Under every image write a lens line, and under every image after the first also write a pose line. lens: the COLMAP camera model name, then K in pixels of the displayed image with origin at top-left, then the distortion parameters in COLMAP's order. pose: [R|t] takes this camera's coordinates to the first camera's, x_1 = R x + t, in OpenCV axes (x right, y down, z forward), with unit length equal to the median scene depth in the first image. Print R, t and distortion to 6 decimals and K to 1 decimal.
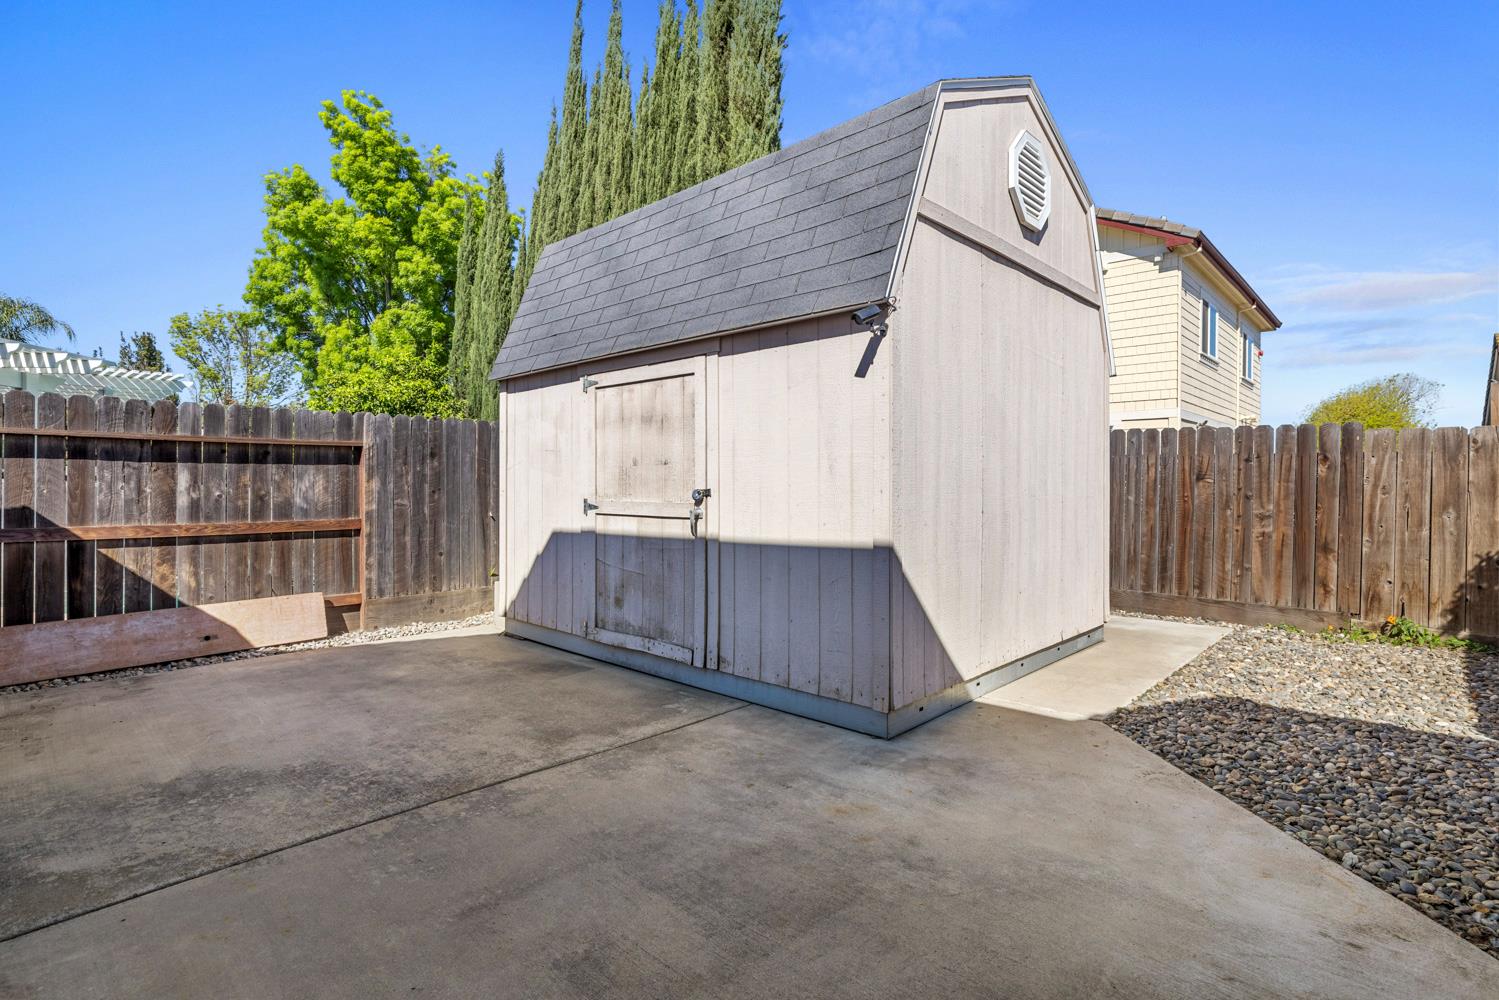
lens RADIAL K [[737.8, 0, 746.2], [0, 737.8, 493.7], [0, 0, 1]] dist [-0.006220, 0.000297]
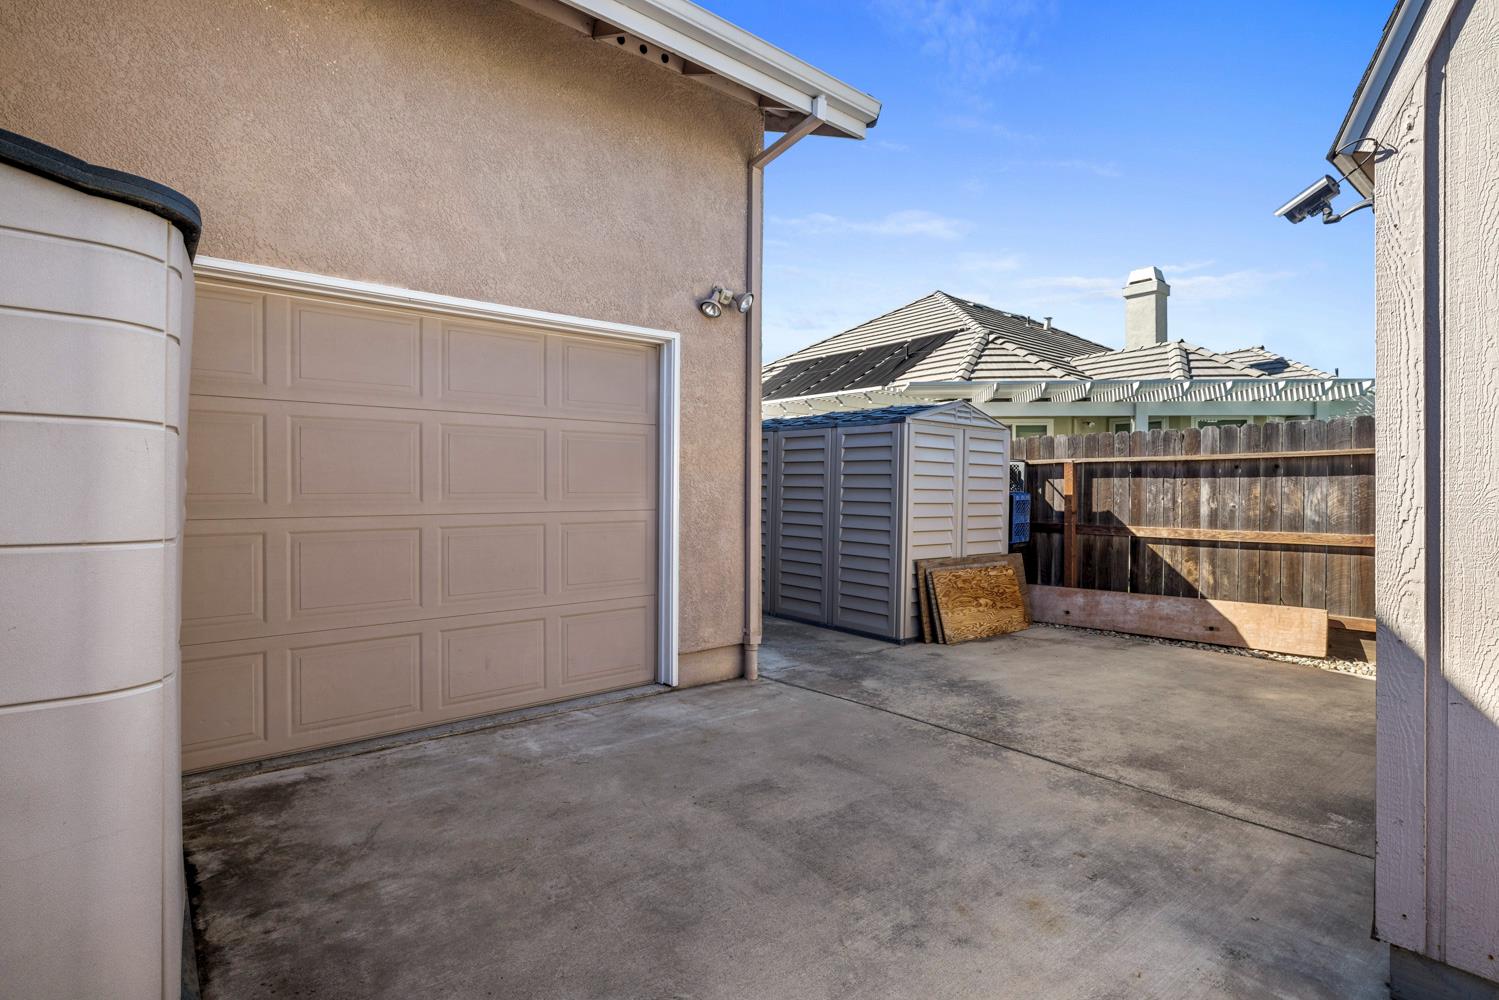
lens RADIAL K [[737.8, 0, 747.8], [0, 737.8, 497.2], [0, 0, 1]] dist [-0.006220, 0.000297]
pose [[-0.131547, 0.003587, -0.991303, 0.564438], [-0.016801, 0.999842, 0.005848, -0.006100], [0.991168, 0.017424, -0.131466, 0.465525]]
